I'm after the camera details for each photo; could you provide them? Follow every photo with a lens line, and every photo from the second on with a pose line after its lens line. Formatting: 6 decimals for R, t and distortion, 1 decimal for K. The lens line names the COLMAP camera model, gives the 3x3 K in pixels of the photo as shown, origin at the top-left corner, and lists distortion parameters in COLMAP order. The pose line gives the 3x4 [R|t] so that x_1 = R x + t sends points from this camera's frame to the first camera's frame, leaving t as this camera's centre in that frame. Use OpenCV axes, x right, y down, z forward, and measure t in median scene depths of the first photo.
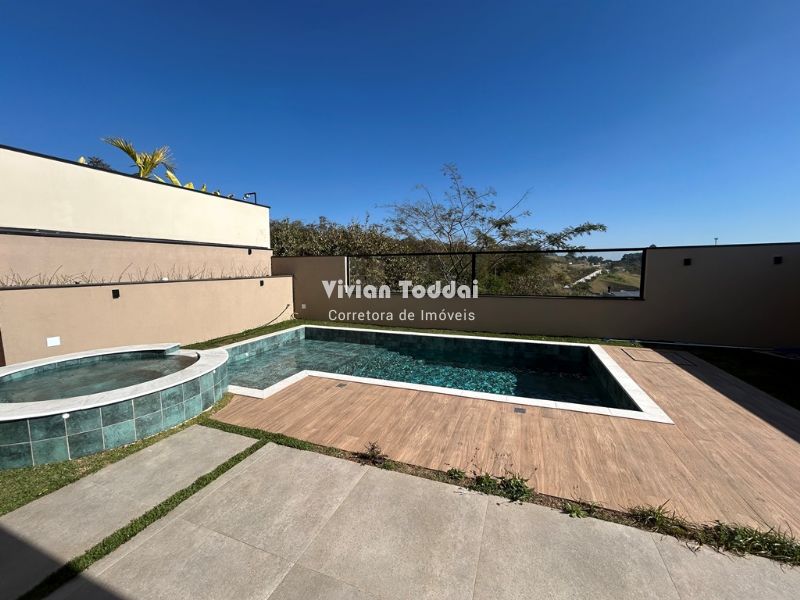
lens RADIAL K [[325.7, 0, 400.6], [0, 325.7, 303.0], [0, 0, 1]] dist [-0.001712, -0.000142]
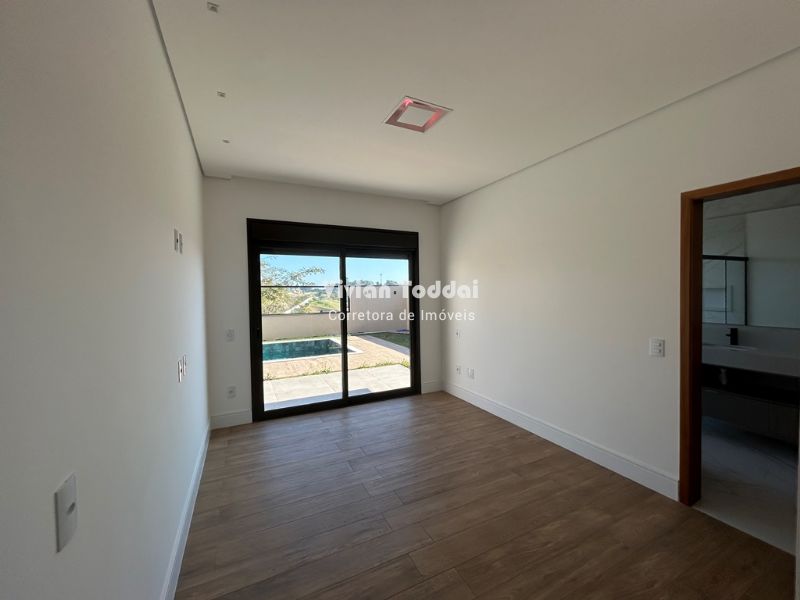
lens RADIAL K [[323.9, 0, 399.5], [0, 323.9, 298.9], [0, 0, 1]] dist [0.001874, 0.000393]
pose [[0.681333, -0.013816, 0.731843, -0.461102], [0.085472, 0.994484, -0.060800, 0.050425], [-0.726966, 0.103977, 0.678756, -0.530318]]
